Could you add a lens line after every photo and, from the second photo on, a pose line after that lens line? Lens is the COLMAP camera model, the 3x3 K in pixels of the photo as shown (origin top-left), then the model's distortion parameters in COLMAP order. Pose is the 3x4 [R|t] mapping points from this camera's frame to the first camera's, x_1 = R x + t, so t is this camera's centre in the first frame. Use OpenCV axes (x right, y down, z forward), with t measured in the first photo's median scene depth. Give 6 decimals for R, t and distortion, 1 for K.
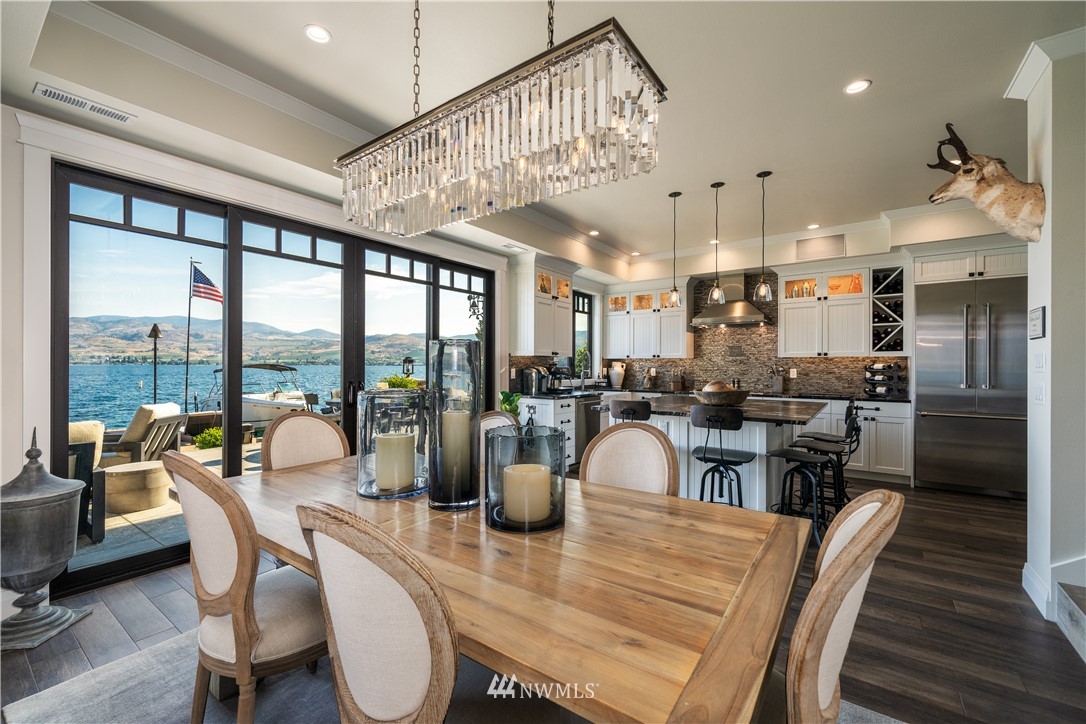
lens RADIAL K [[442.7, 0, 553.7], [0, 442.7, 369.0], [0, 0, 1]] dist [-0.011155, 0.000282]
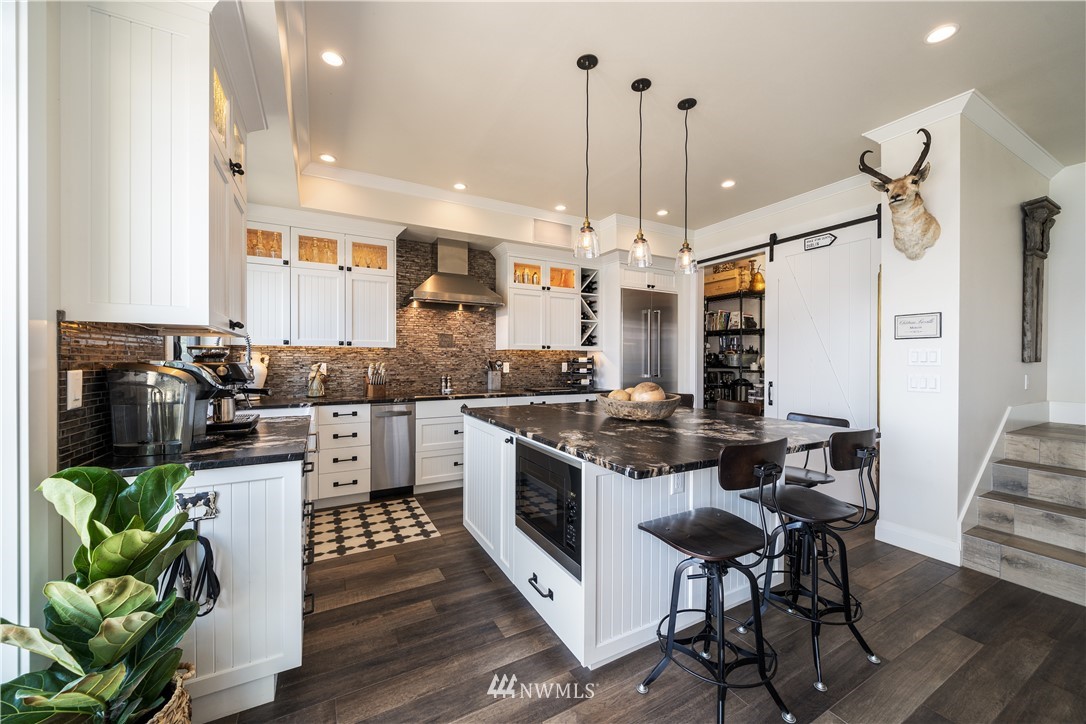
lens RADIAL K [[419.2, 0, 544.8], [0, 419.2, 363.5], [0, 0, 1]] dist [-0.002140, 0.000260]
pose [[0.437408, -0.010924, 0.899197, -0.212114], [0.003777, 0.999940, 0.010311, -0.008111], [-0.899255, -0.001114, 0.437423, 0.635563]]
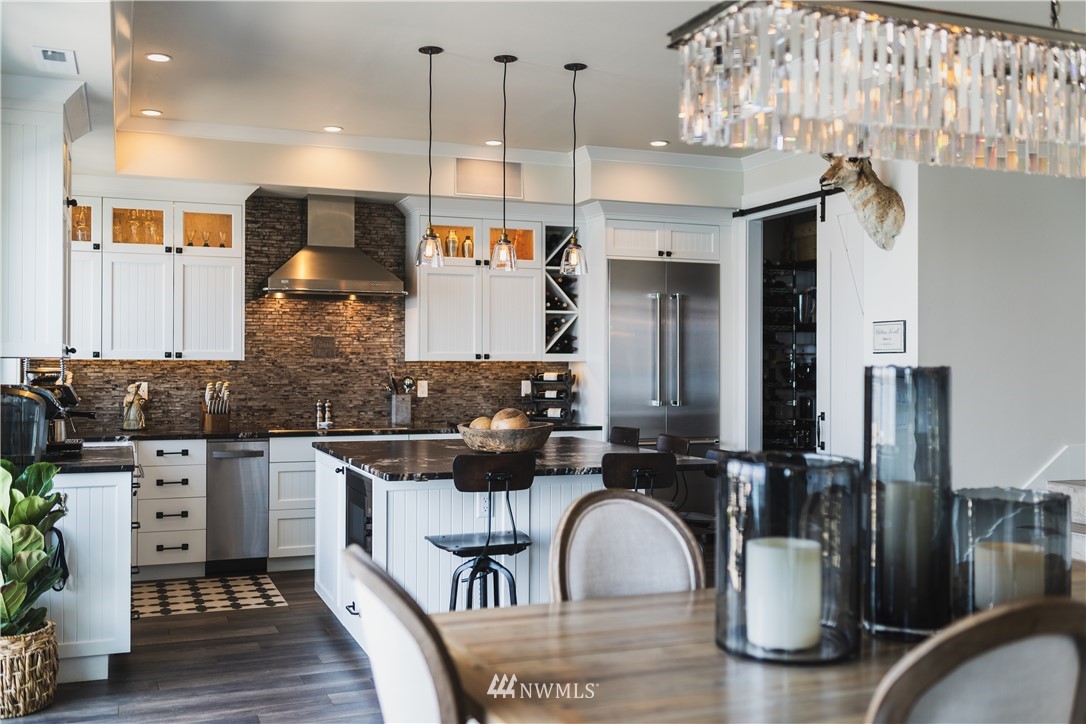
lens RADIAL K [[1040.9, 0, 550.6], [0, 1040.9, 364.2], [0, 0, 1]] dist [0.003211, 0.000000]
pose [[0.529503, -0.001489, 0.848307, -0.553651], [0.004112, 0.999991, -0.000811, -0.022621], [-0.848298, 0.003918, 0.529505, 0.189580]]
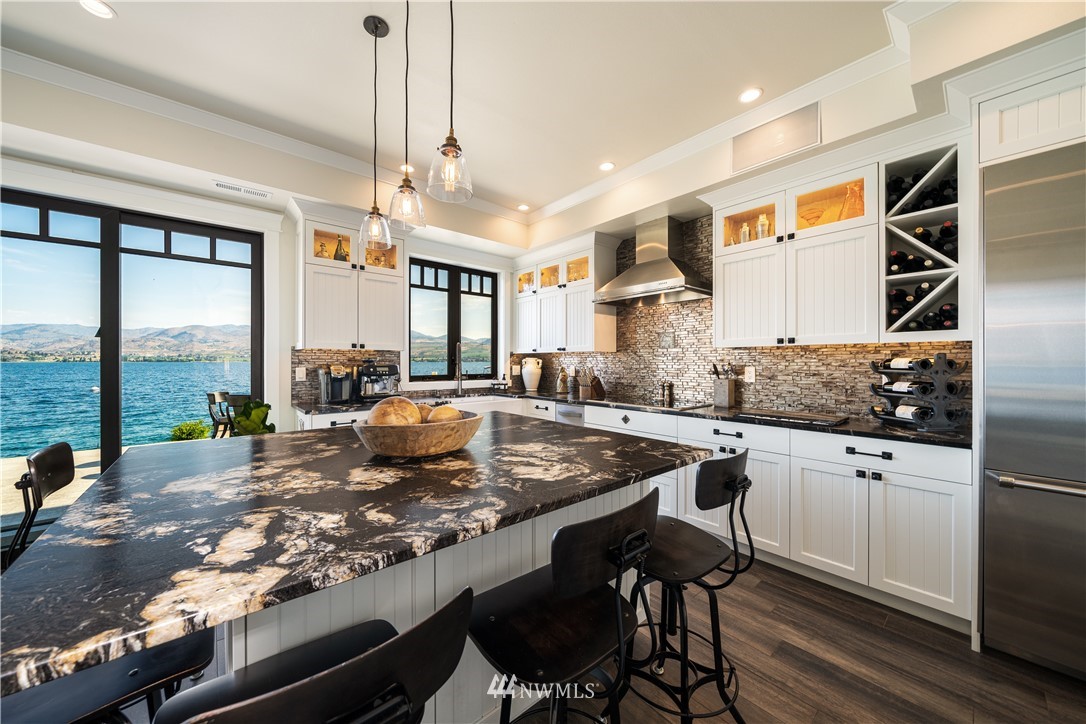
lens RADIAL K [[378.9, 0, 553.4], [0, 378.9, 364.3], [0, 0, 1]] dist [-0.004886, -0.000306]
pose [[0.971659, -0.002105, -0.236376, 0.461876], [0.001915, 0.999998, -0.001036, -0.004815], [0.236377, 0.000554, 0.971661, 0.502666]]
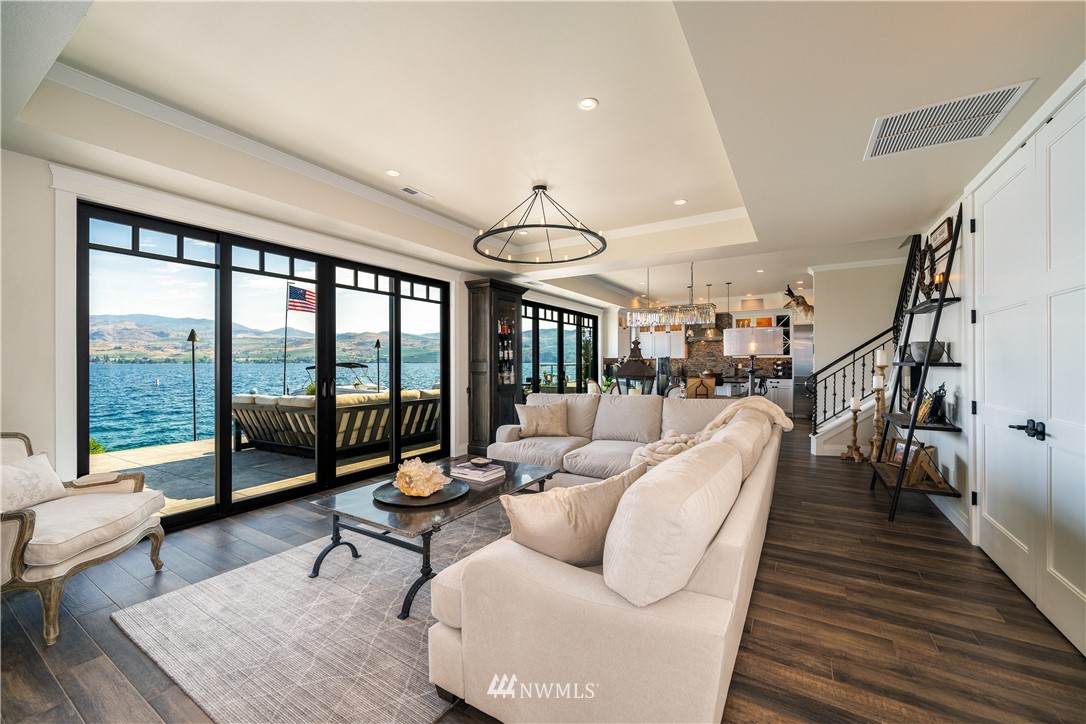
lens RADIAL K [[429.6, 0, 536.9], [0, 429.6, 361.8], [0, 0, 1]] dist [-0.032385, -0.000204]
pose [[0.998363, -0.004580, 0.057004, -0.524385], [0.005079, 0.999950, -0.008618, 0.003115], [-0.056962, 0.008893, 0.998337, -0.945279]]
